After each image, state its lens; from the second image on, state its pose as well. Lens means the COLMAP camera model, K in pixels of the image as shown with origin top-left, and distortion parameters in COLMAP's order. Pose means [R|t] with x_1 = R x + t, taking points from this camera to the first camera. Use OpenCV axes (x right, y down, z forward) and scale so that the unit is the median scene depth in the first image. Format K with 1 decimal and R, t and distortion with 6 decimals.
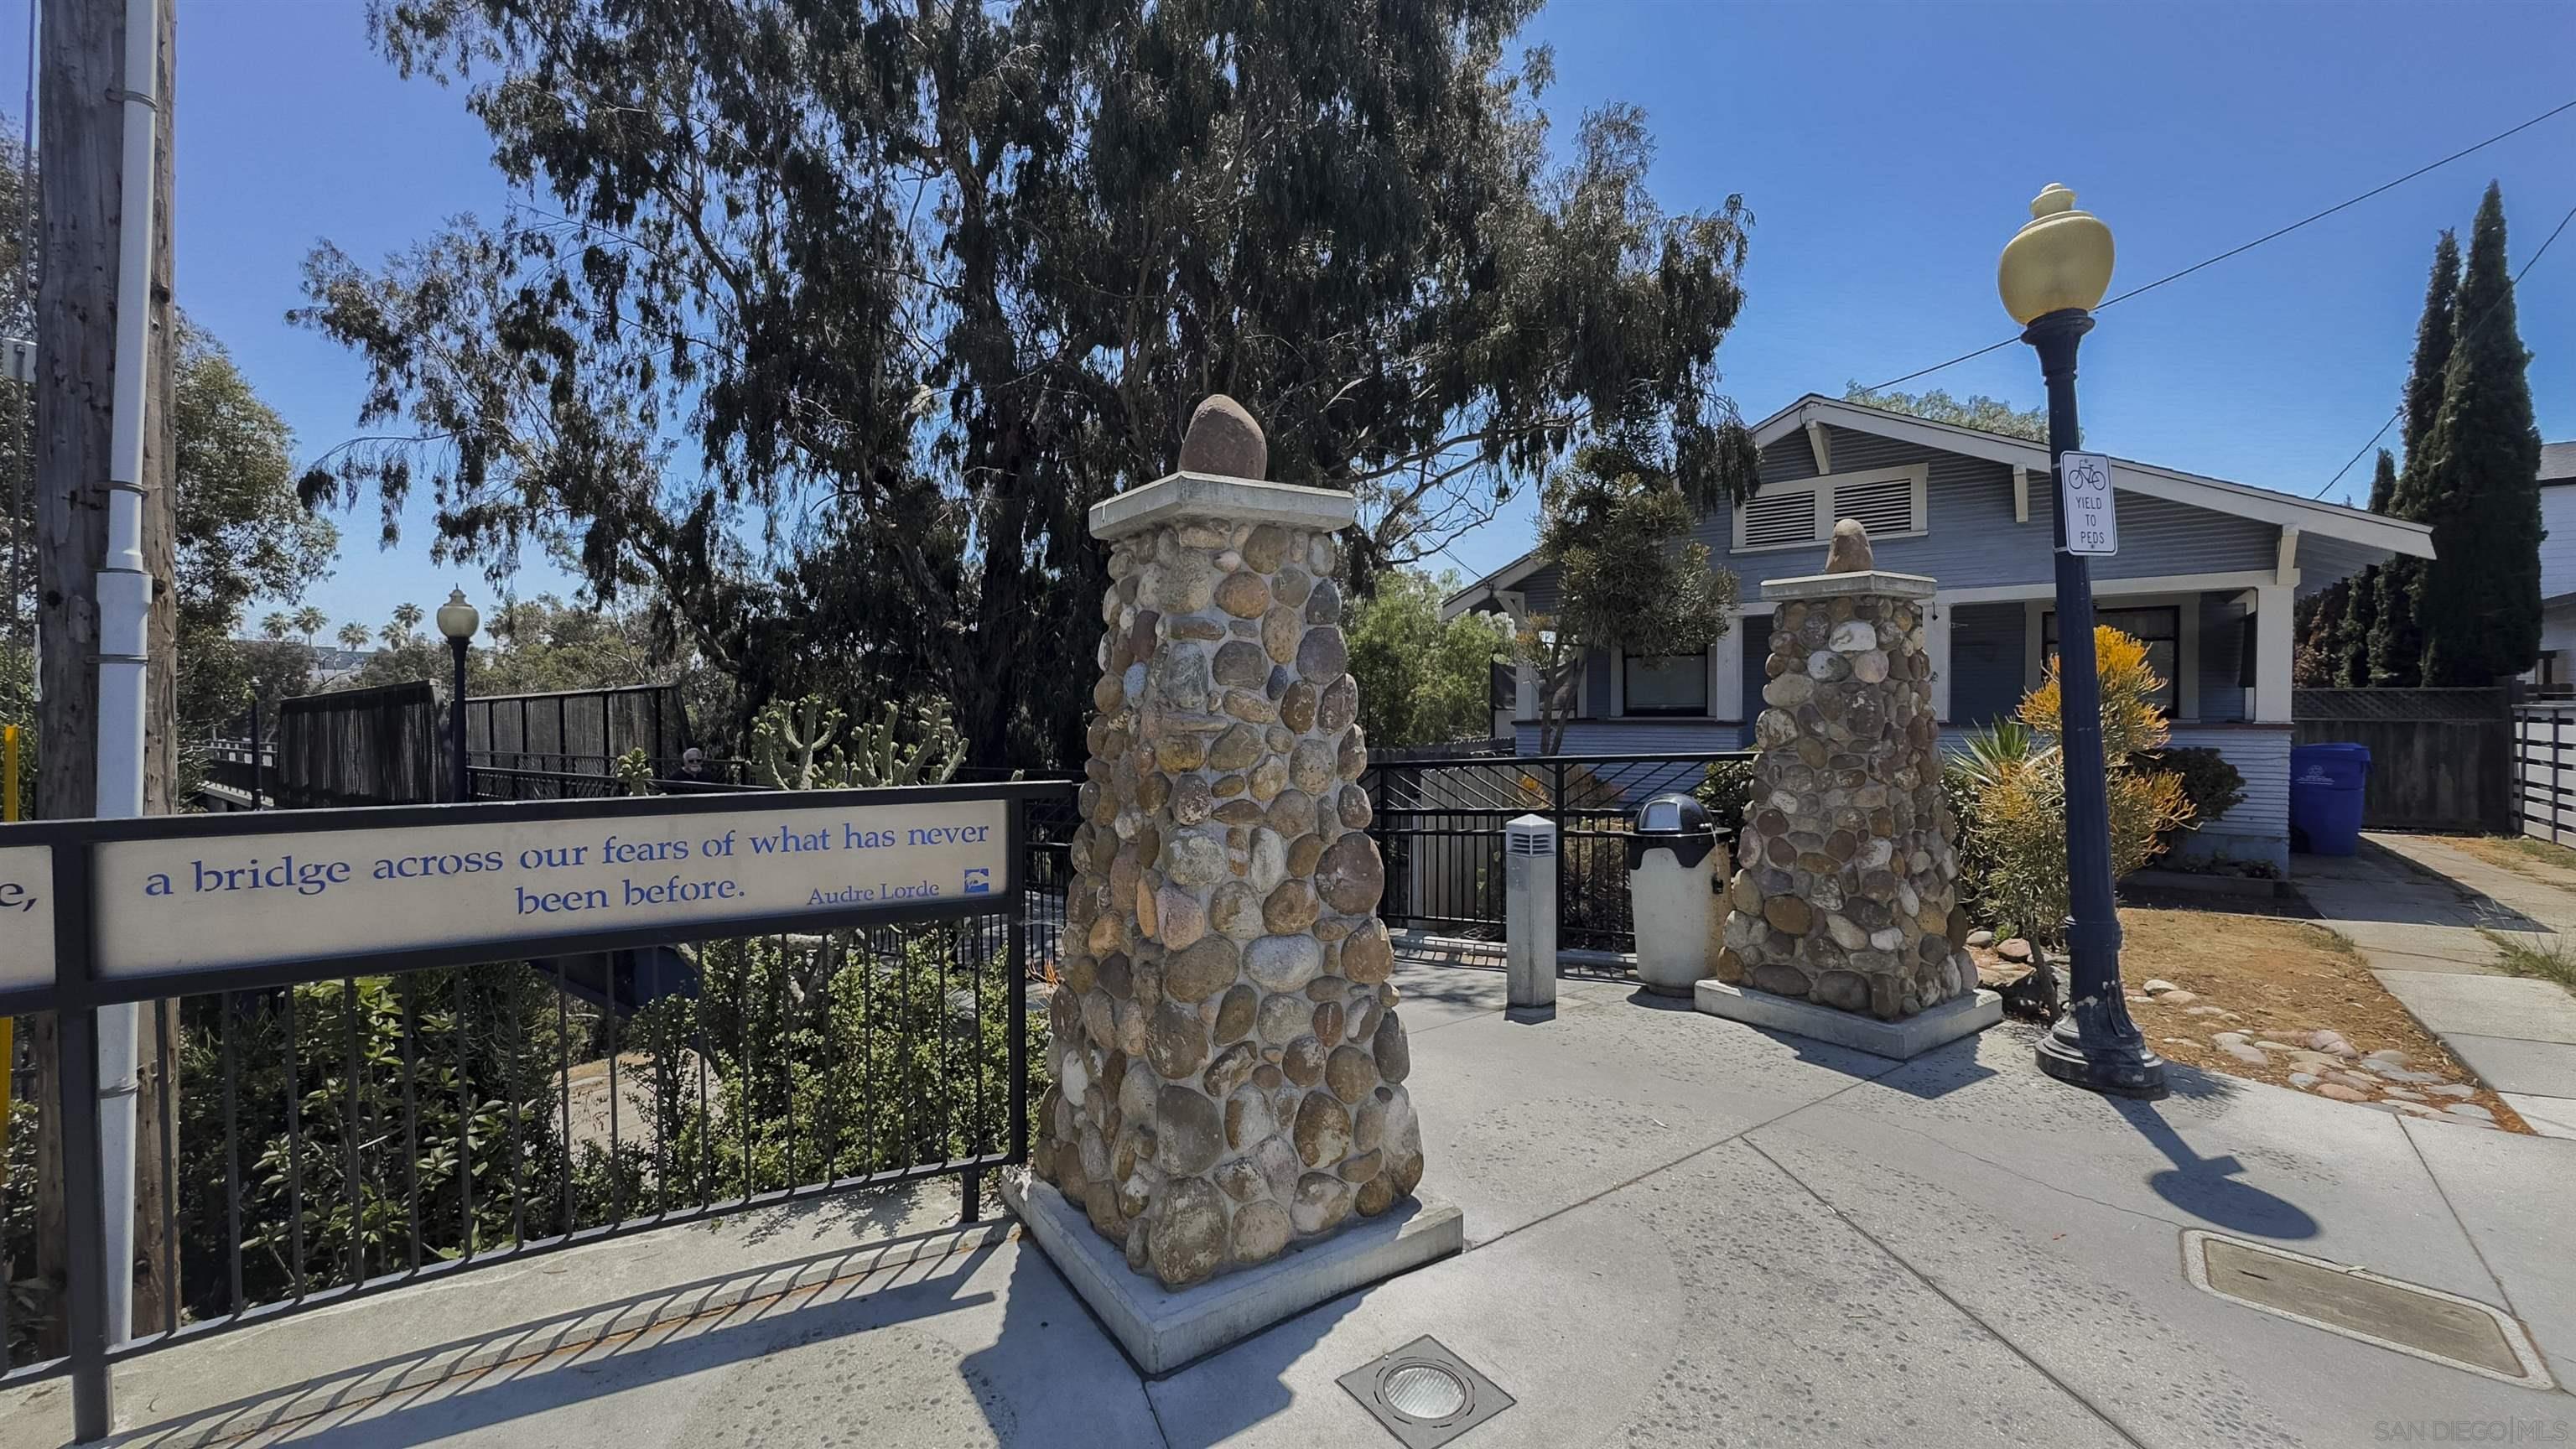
lens RADIAL K [[1025.0, 0, 1287.1], [0, 1025.0, 728.2], [0, 0, 1]] dist [-0.001964, -0.000212]
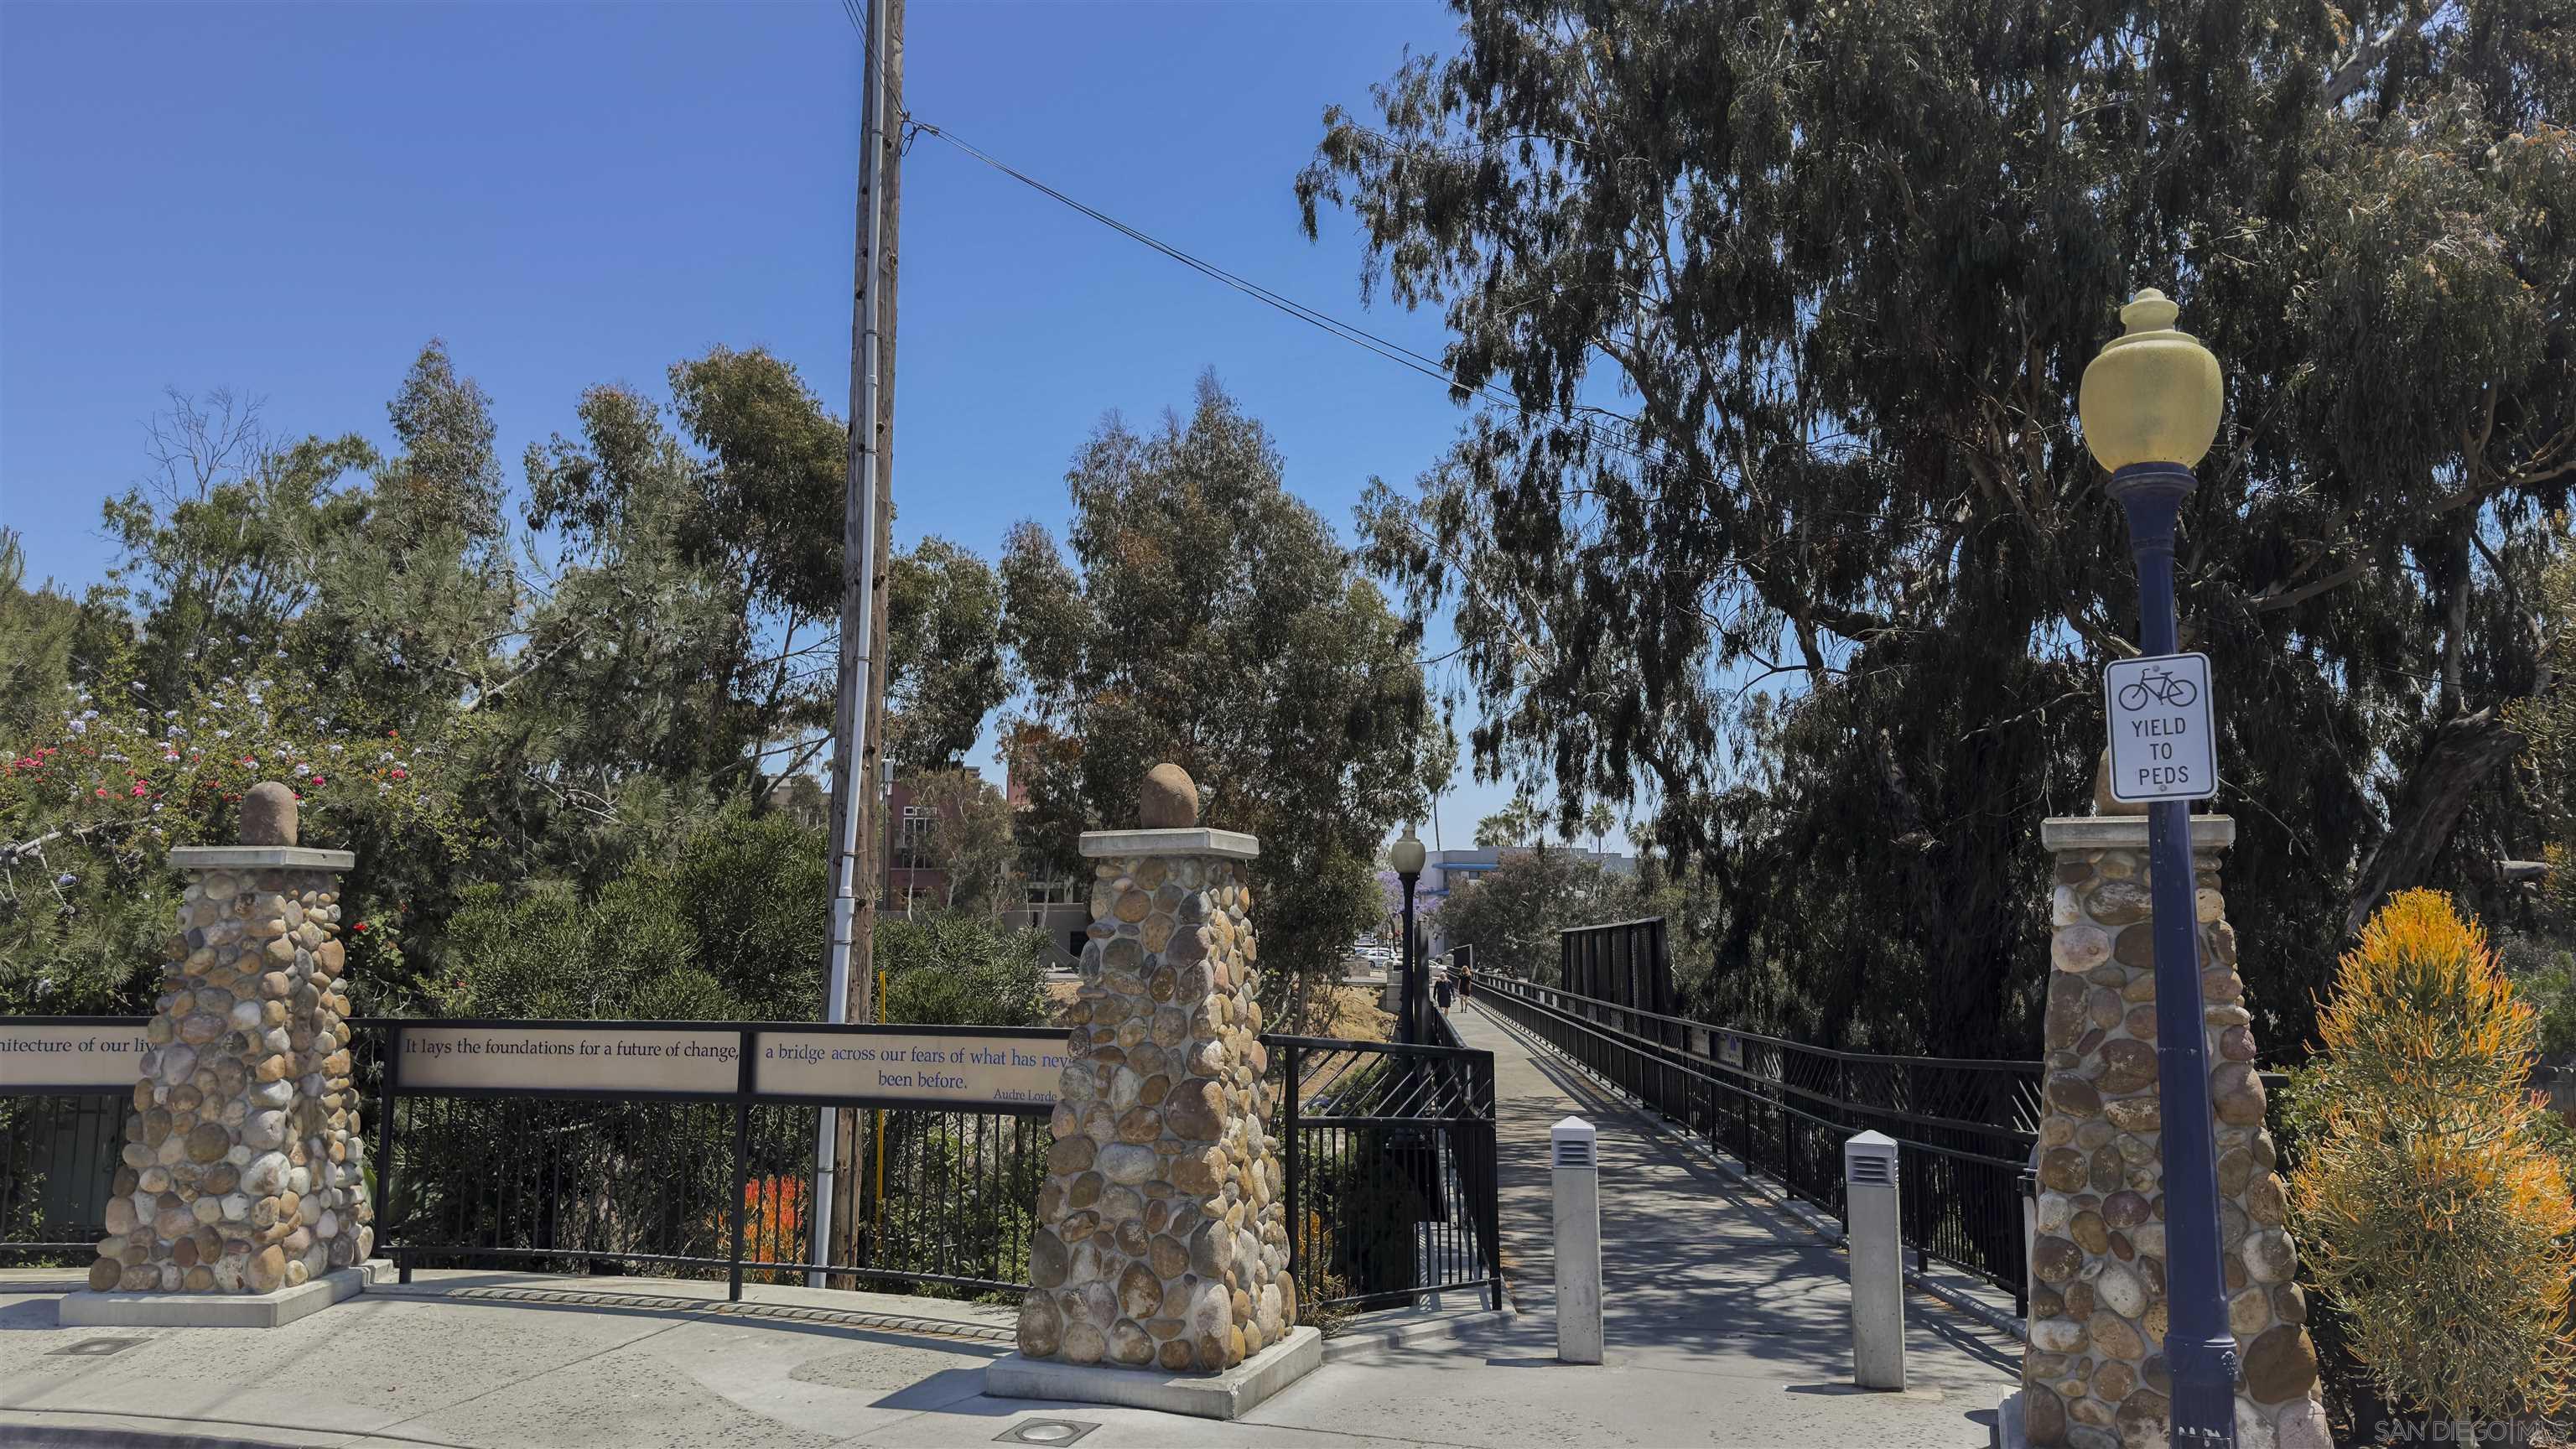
lens RADIAL K [[1792.4, 0, 1305.1], [0, 1792.4, 715.5], [0, 0, 1]] dist [0.157467, -0.238833]
pose [[0.586384, -0.089342, -0.805091, 0.522357], [-0.024086, 0.991536, -0.127575, -0.018273], [0.809675, 0.094199, 0.579269, -0.078498]]
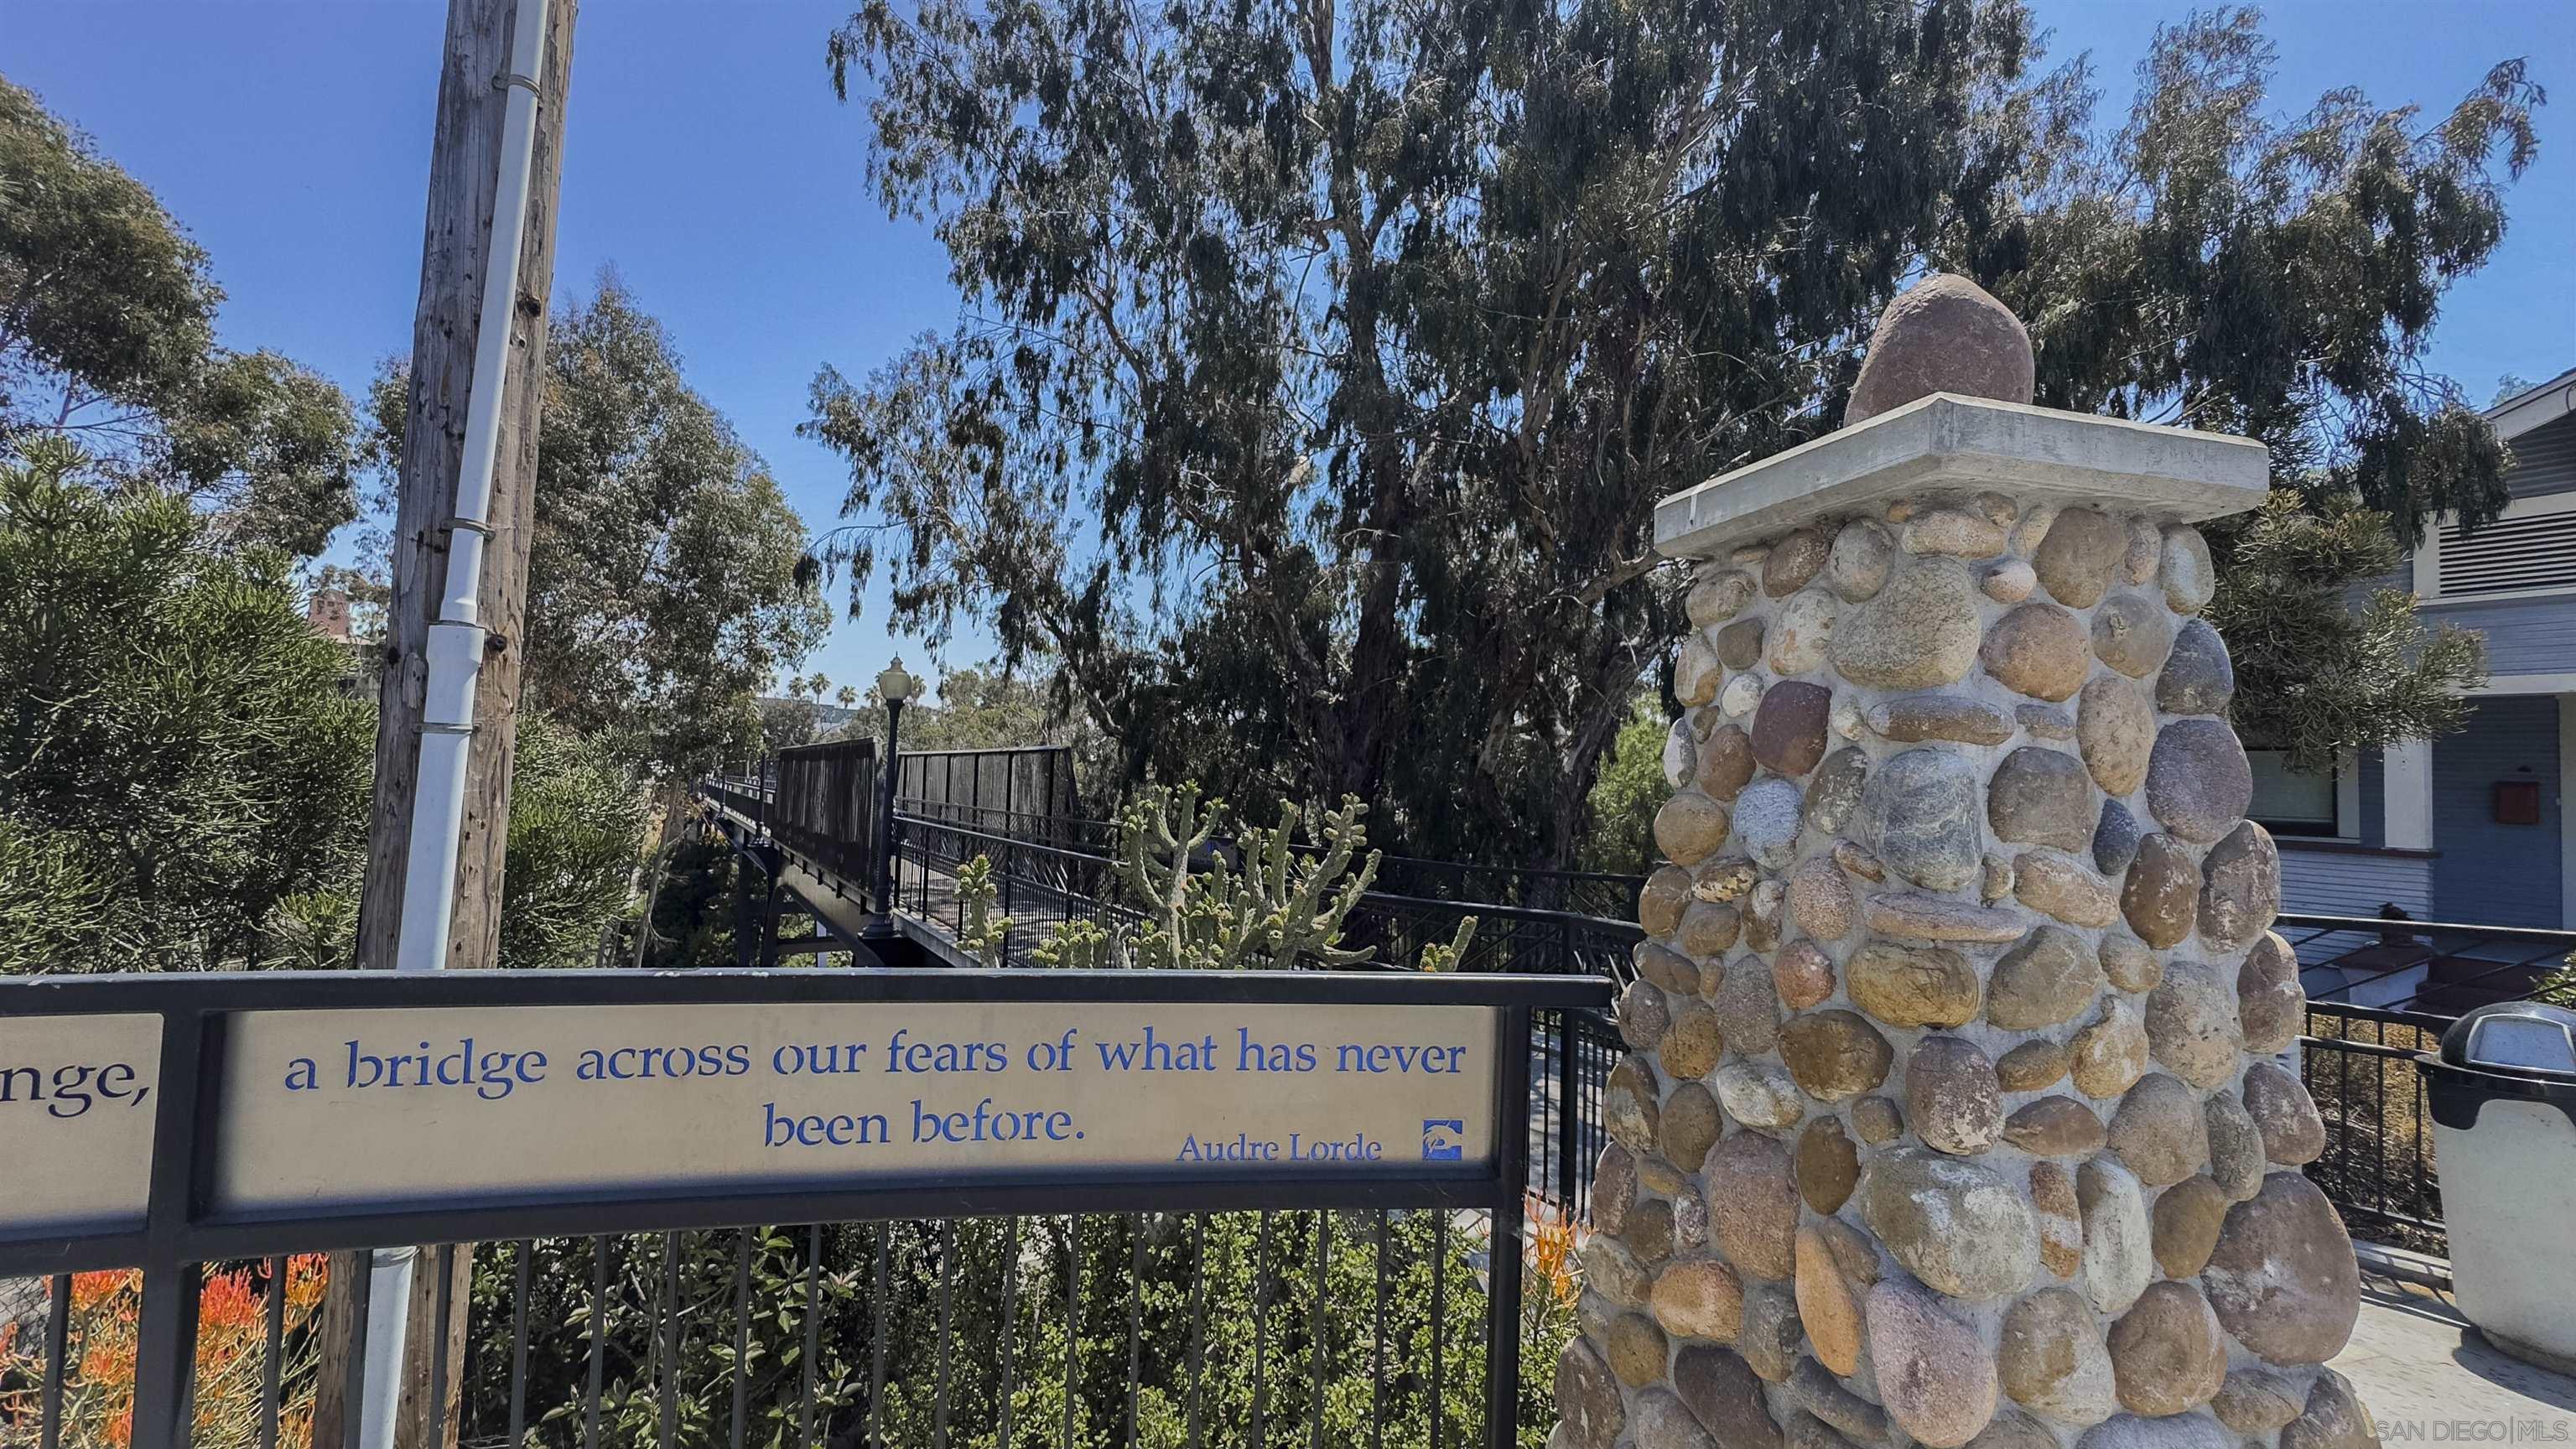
lens RADIAL K [[1025.0, 0, 1287.1], [0, 1025.0, 728.2], [0, 0, 1]] dist [-0.001964, -0.000212]
pose [[0.944635, 0.023625, -0.327271, -0.050804], [-0.046002, 0.997089, -0.060801, -0.011403], [0.324882, 0.072490, 0.942972, 0.102357]]
